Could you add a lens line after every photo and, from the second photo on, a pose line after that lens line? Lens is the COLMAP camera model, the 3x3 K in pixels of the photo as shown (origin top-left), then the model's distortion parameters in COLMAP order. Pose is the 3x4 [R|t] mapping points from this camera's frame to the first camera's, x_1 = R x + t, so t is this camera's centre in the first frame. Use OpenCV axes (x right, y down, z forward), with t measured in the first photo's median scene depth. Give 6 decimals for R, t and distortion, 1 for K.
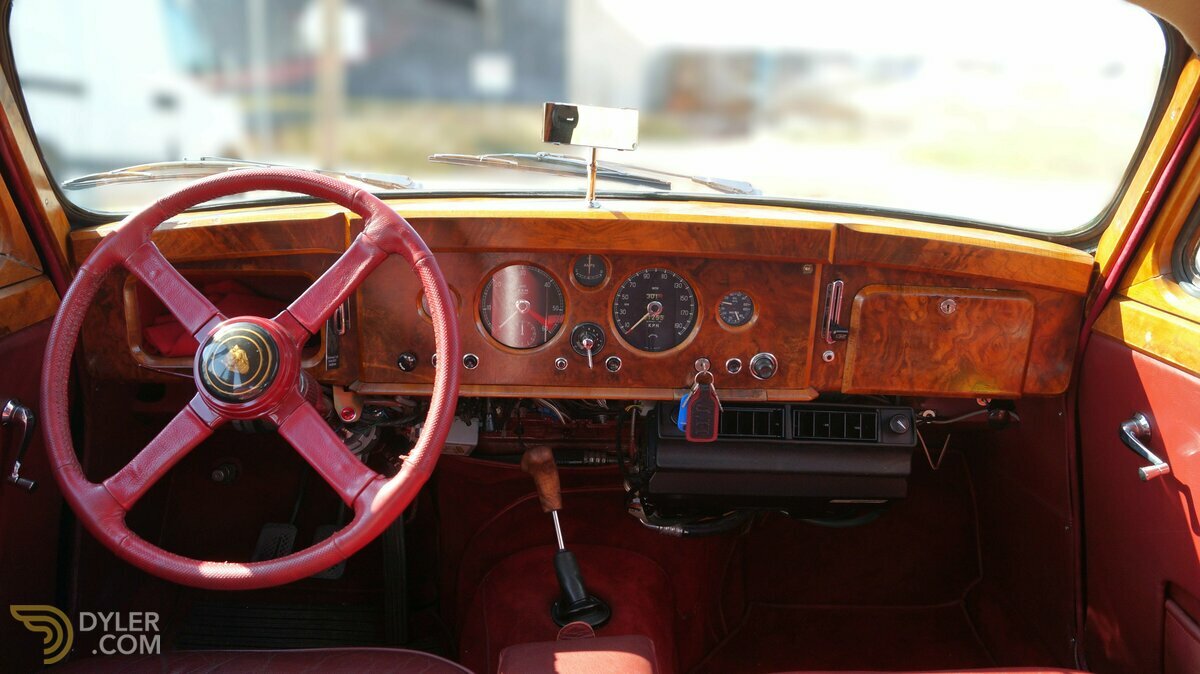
lens RADIAL K [[921.9, 0, 600.0], [0, 921.9, 337.0], [0, 0, 1]] dist [-0.064212, 0.001541]
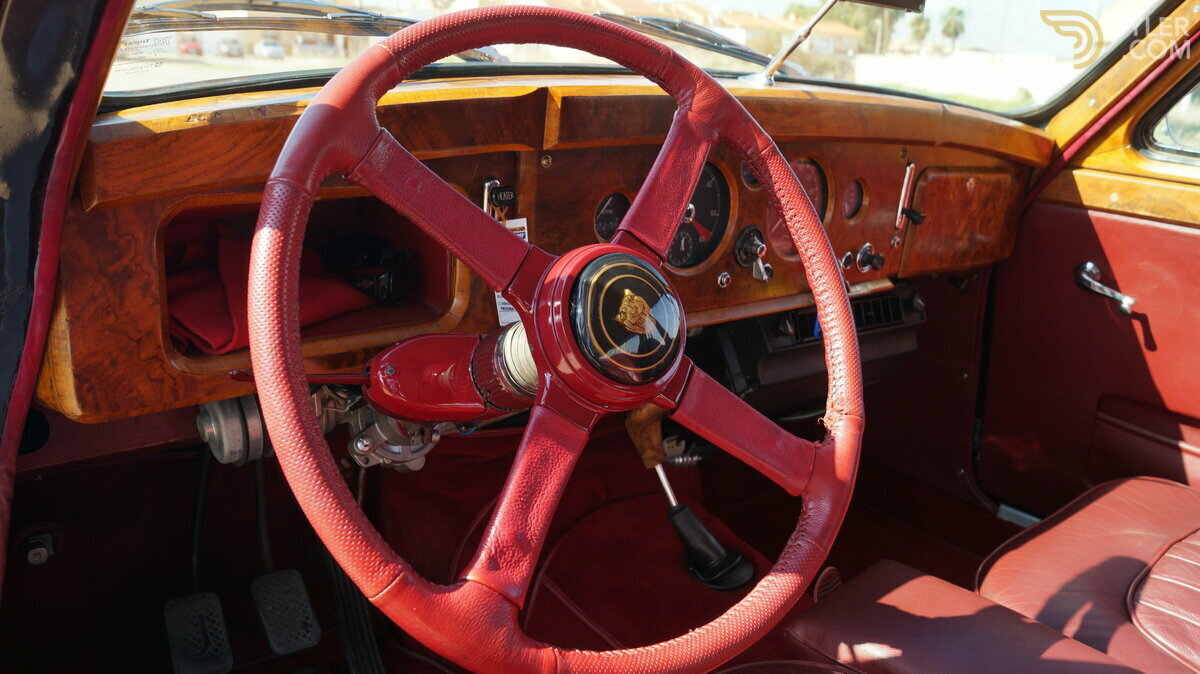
lens RADIAL K [[921.9, 0, 600.0], [0, 921.9, 337.0], [0, 0, 1]] dist [-0.064212, 0.001541]
pose [[0.787261, -0.157273, 0.596226, -0.658445], [0.112015, 0.987314, 0.112529, -0.027121], [-0.606360, -0.021804, 0.794891, 0.431486]]
